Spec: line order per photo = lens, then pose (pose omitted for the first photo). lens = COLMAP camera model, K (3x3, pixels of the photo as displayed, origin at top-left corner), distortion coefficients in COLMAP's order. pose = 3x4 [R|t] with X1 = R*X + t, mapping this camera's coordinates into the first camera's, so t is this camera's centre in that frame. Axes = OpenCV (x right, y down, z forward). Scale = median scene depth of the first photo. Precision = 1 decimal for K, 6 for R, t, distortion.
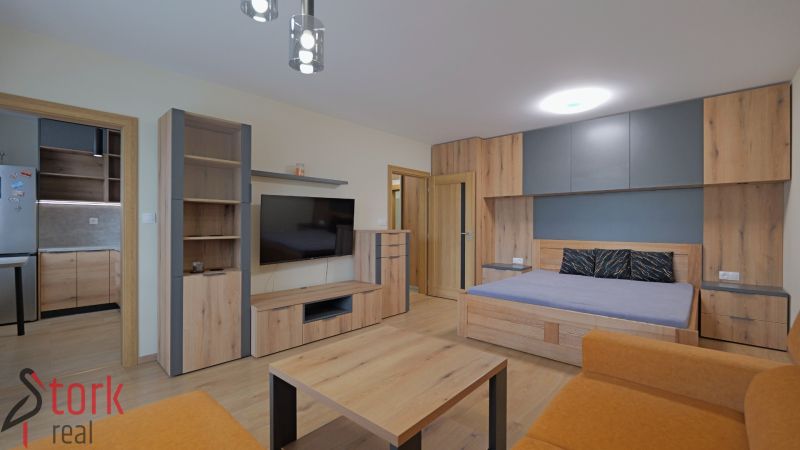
lens RADIAL K [[332.8, 0, 400.0], [0, 332.8, 225.0], [0, 0, 1]] dist [-0.001192, -0.000003]
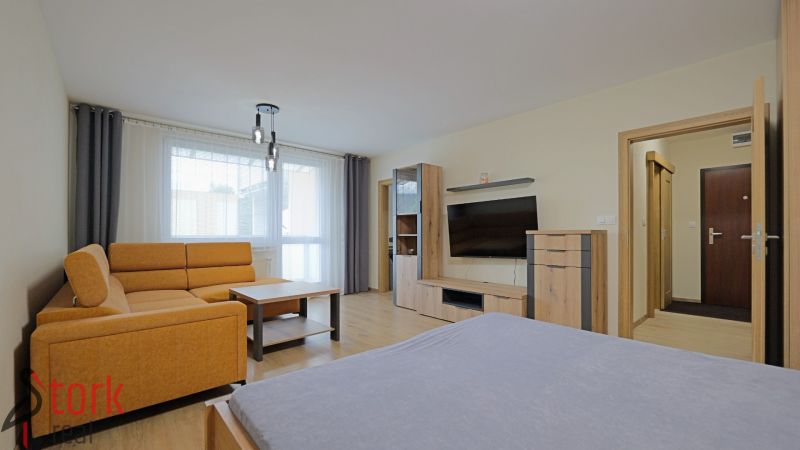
lens RADIAL K [[328.3, 0, 396.8], [0, 328.3, 233.3], [0, 0, 1]] dist [-0.003026, 0.000005]
pose [[-0.091541, -0.006294, -0.995781, 0.960362], [0.004331, 0.999968, -0.006719, 0.032267], [0.995792, -0.004928, -0.091511, 0.907629]]
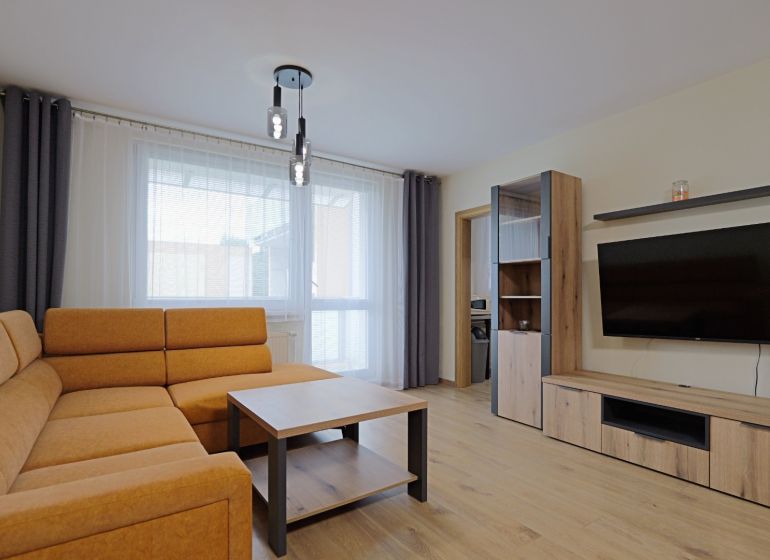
lens RADIAL K [[407.9, 0, 381.2], [0, 407.9, 290.6], [0, 0, 1]] dist [-0.003067, -0.000348]
pose [[-0.233948, -0.016491, -0.972109, 0.625643], [0.002178, 0.999845, -0.017486, 0.032142], [0.972247, -0.006208, -0.233876, 0.724501]]
